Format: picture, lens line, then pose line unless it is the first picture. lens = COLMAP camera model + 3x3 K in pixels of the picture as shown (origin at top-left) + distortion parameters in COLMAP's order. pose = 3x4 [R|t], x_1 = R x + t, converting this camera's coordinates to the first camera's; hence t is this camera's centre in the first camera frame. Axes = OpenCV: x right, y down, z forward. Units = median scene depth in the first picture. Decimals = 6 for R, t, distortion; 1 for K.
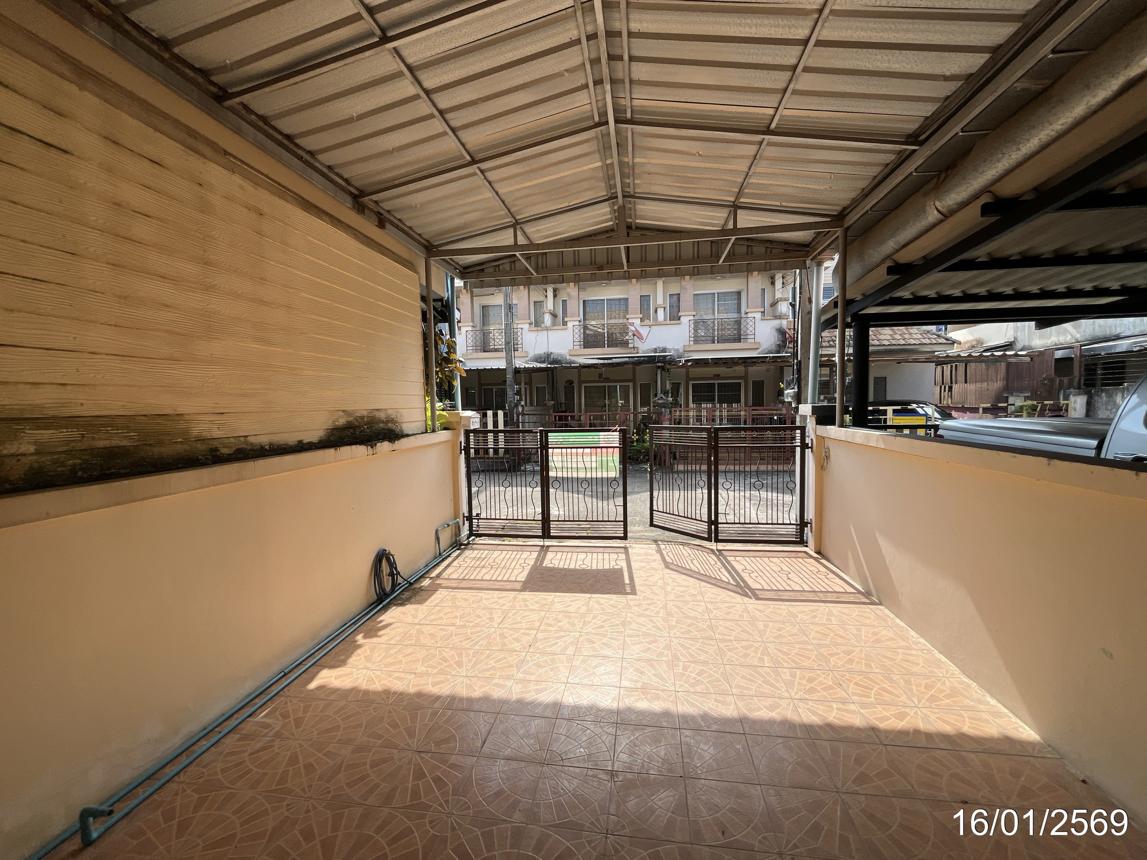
lens RADIAL K [[463.3, 0, 567.5], [0, 463.3, 435.1], [0, 0, 1]] dist [-0.000514, -0.000087]
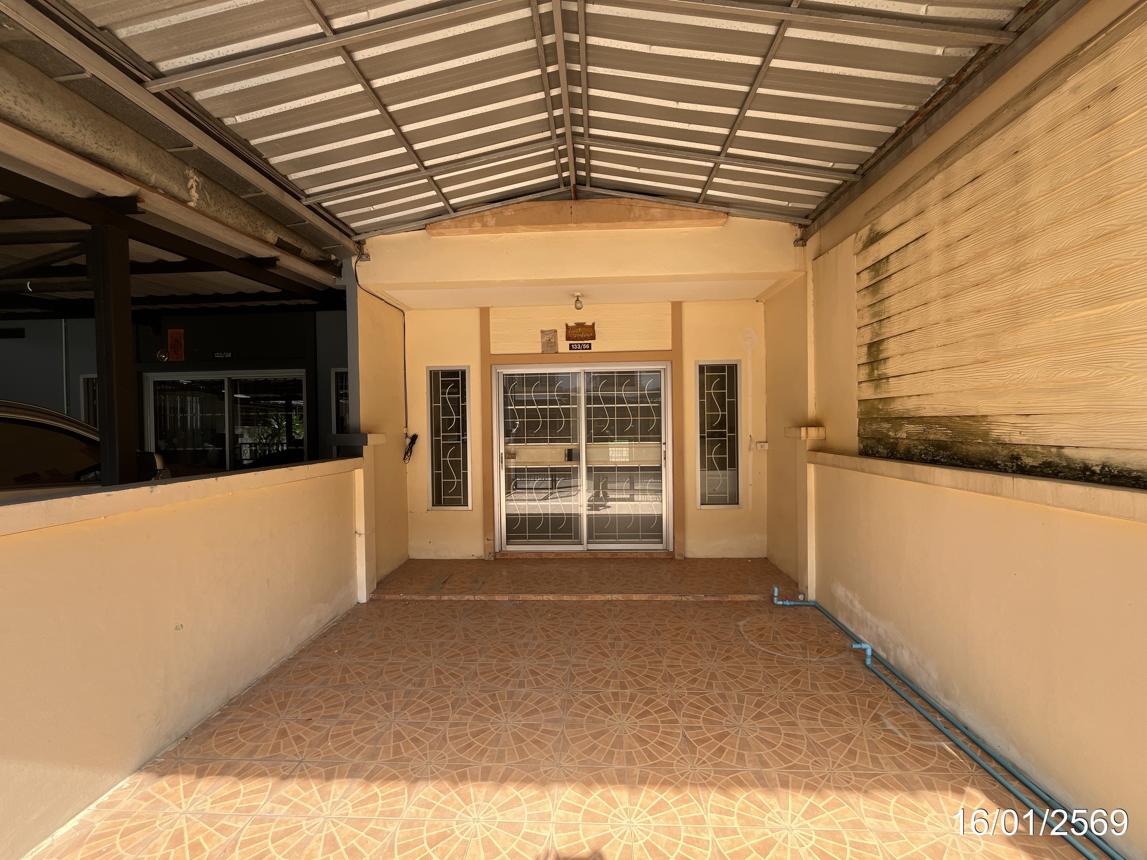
lens RADIAL K [[463.3, 0, 572.9], [0, 463.3, 428.1], [0, 0, 1]] dist [-0.000514, -0.000087]
pose [[-0.992852, 0.037288, -0.113380, 0.160095], [0.028585, 0.996587, 0.077444, -0.120641], [0.115881, 0.073650, -0.990529, 1.883969]]
